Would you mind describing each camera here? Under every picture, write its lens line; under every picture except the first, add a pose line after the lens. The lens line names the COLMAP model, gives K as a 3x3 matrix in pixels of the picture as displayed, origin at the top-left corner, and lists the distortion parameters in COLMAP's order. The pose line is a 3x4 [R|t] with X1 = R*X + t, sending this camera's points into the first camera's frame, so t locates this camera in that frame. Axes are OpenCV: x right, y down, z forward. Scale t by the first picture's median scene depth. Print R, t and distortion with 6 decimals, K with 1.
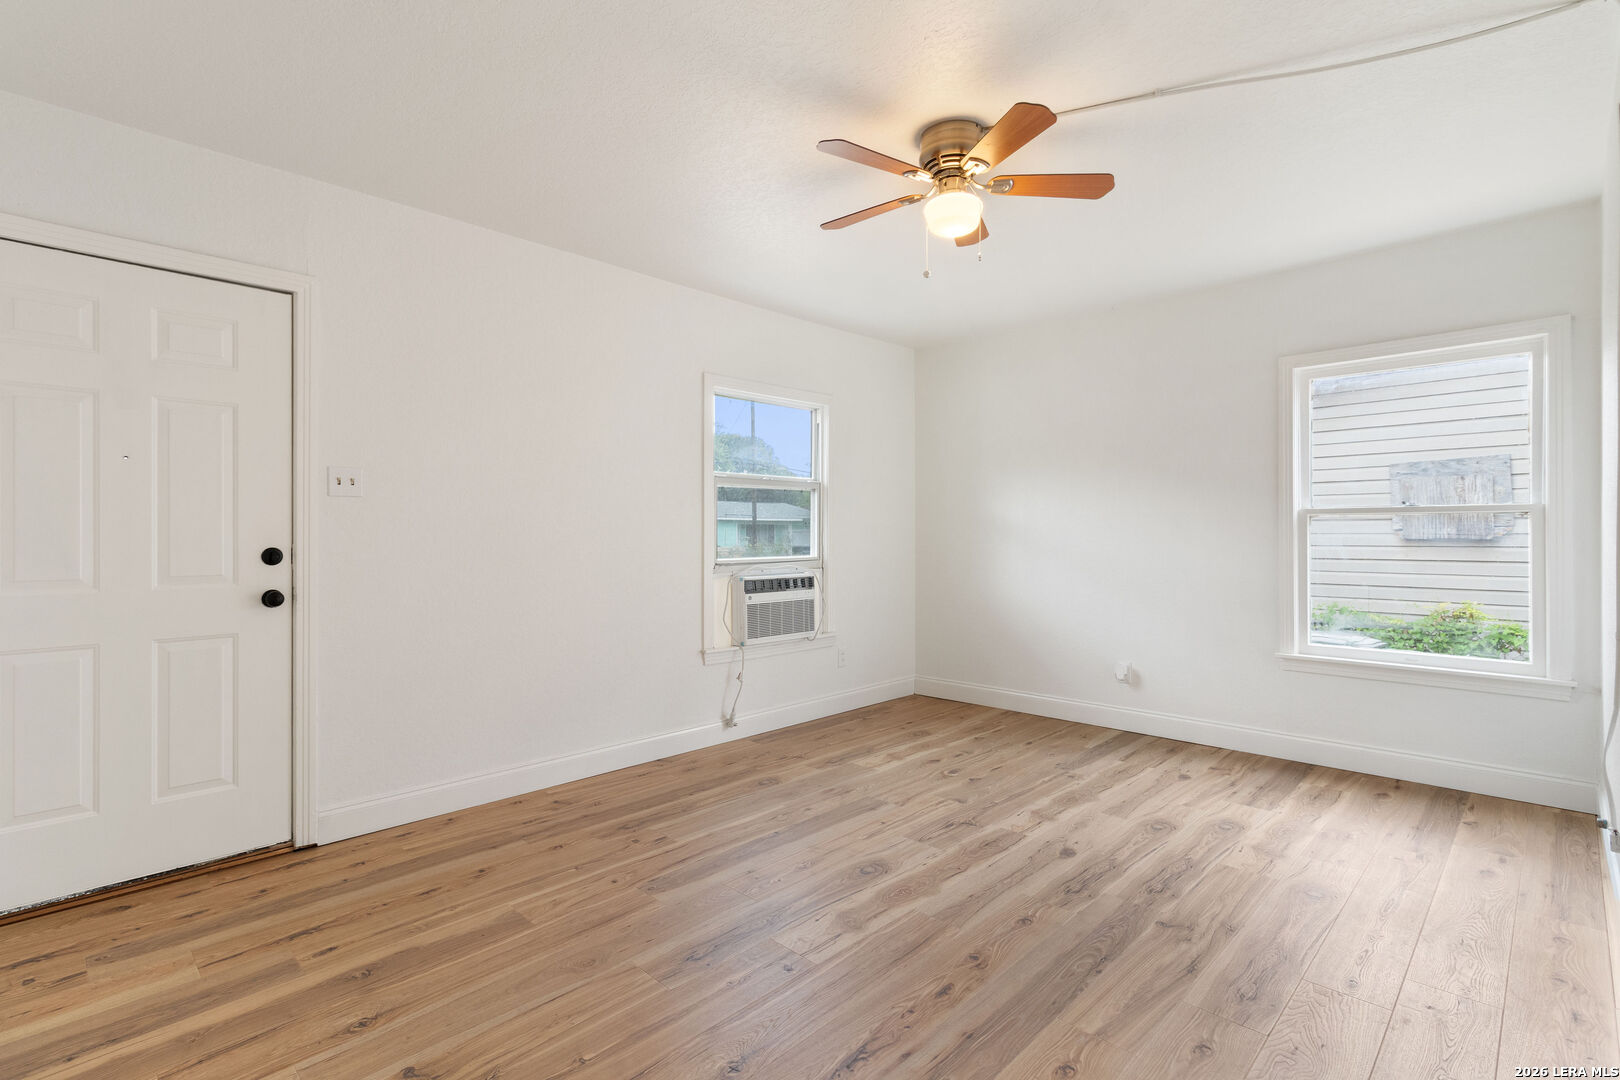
lens RADIAL K [[756.8, 0, 813.9], [0, 756.8, 532.5], [0, 0, 1]] dist [0.001285, -0.000158]
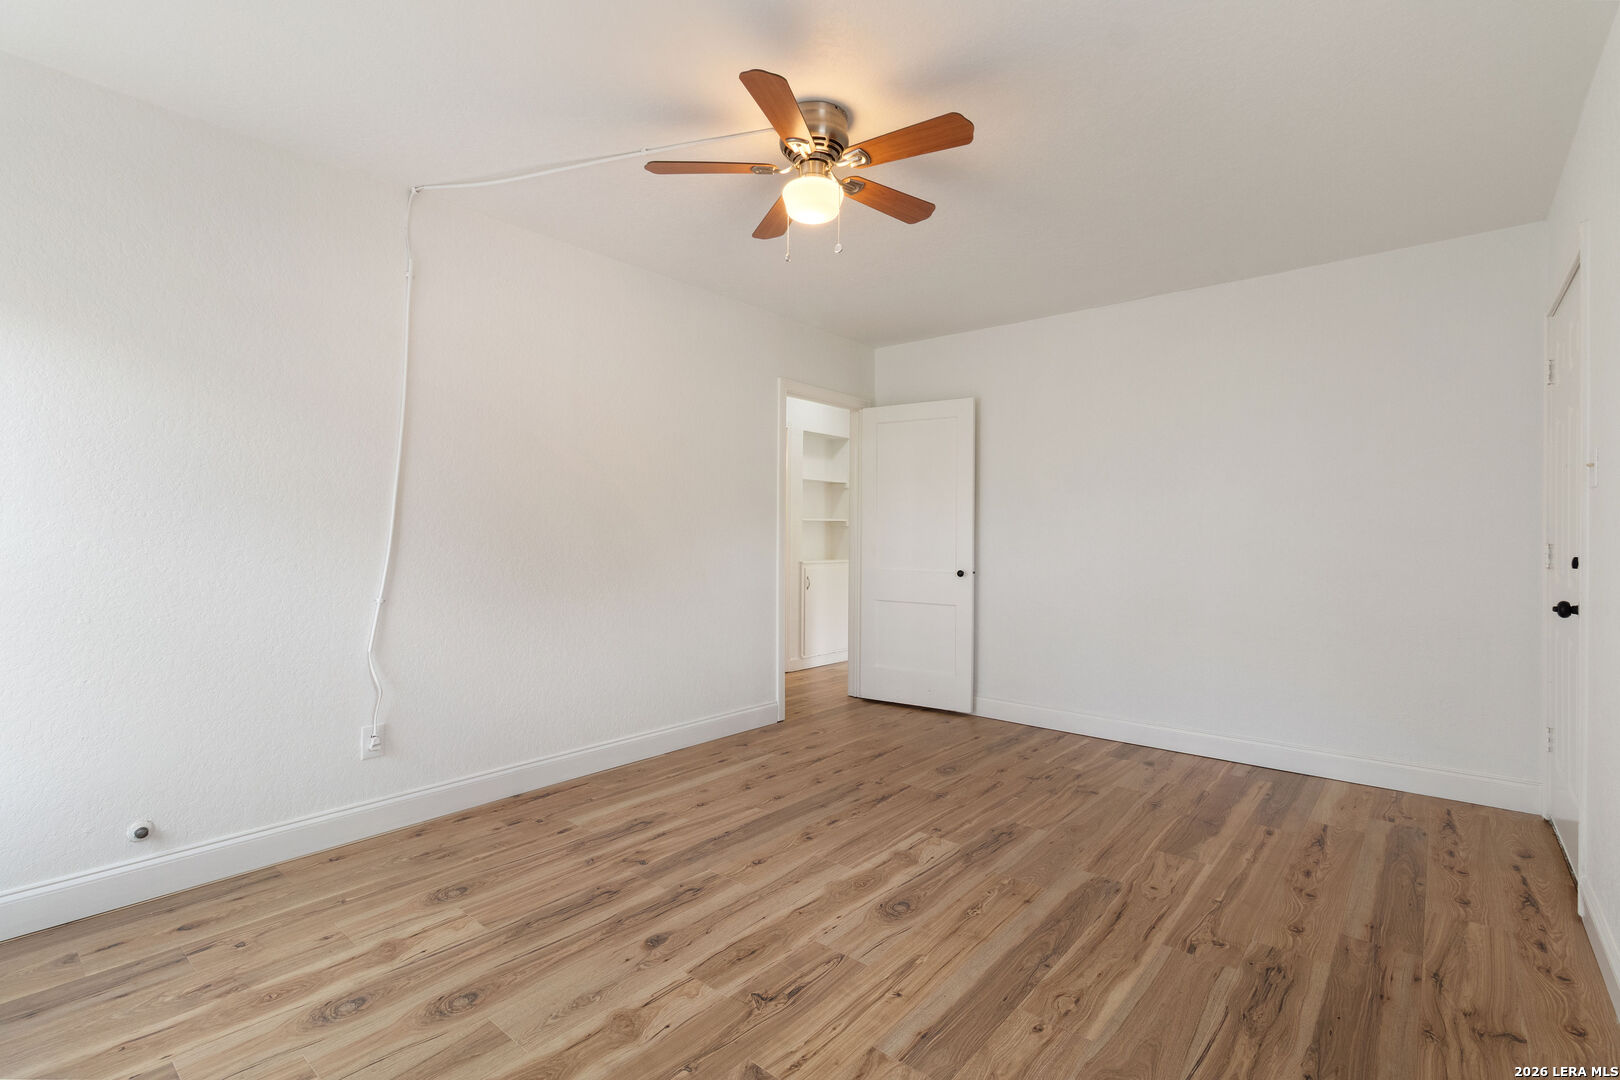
lens RADIAL K [[736.7, 0, 819.6], [0, 736.7, 538.9], [0, 0, 1]] dist [0.002778, -0.000942]
pose [[-0.996737, -0.001380, -0.080703, 0.211487], [-0.001943, 0.999974, 0.006895, 0.001440], [0.080691, 0.007029, -0.996714, 1.639504]]
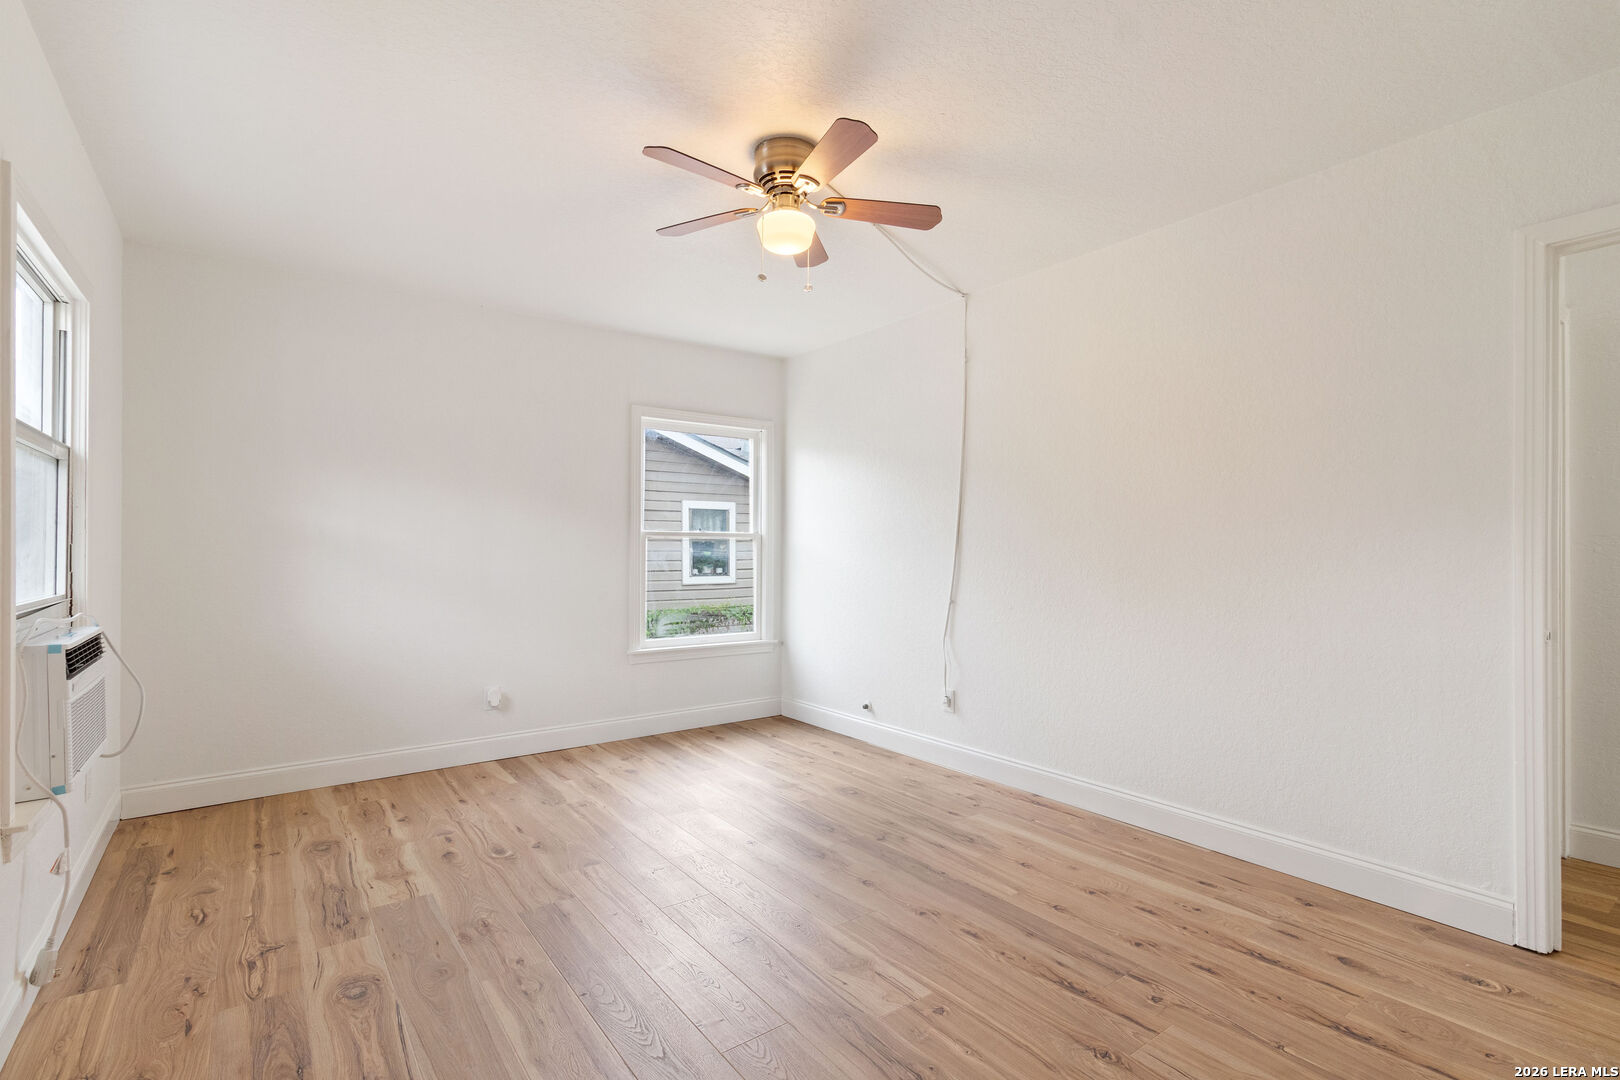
lens RADIAL K [[755.2, 0, 810.0], [0, 755.2, 540.0], [0, 0, 1]] dist [0.001817, -0.000491]
pose [[0.154916, 0.017697, 0.987769, -0.679897], [-0.003847, 0.999843, -0.017310, 0.005072], [-0.987920, -0.001119, 0.154960, 0.692637]]
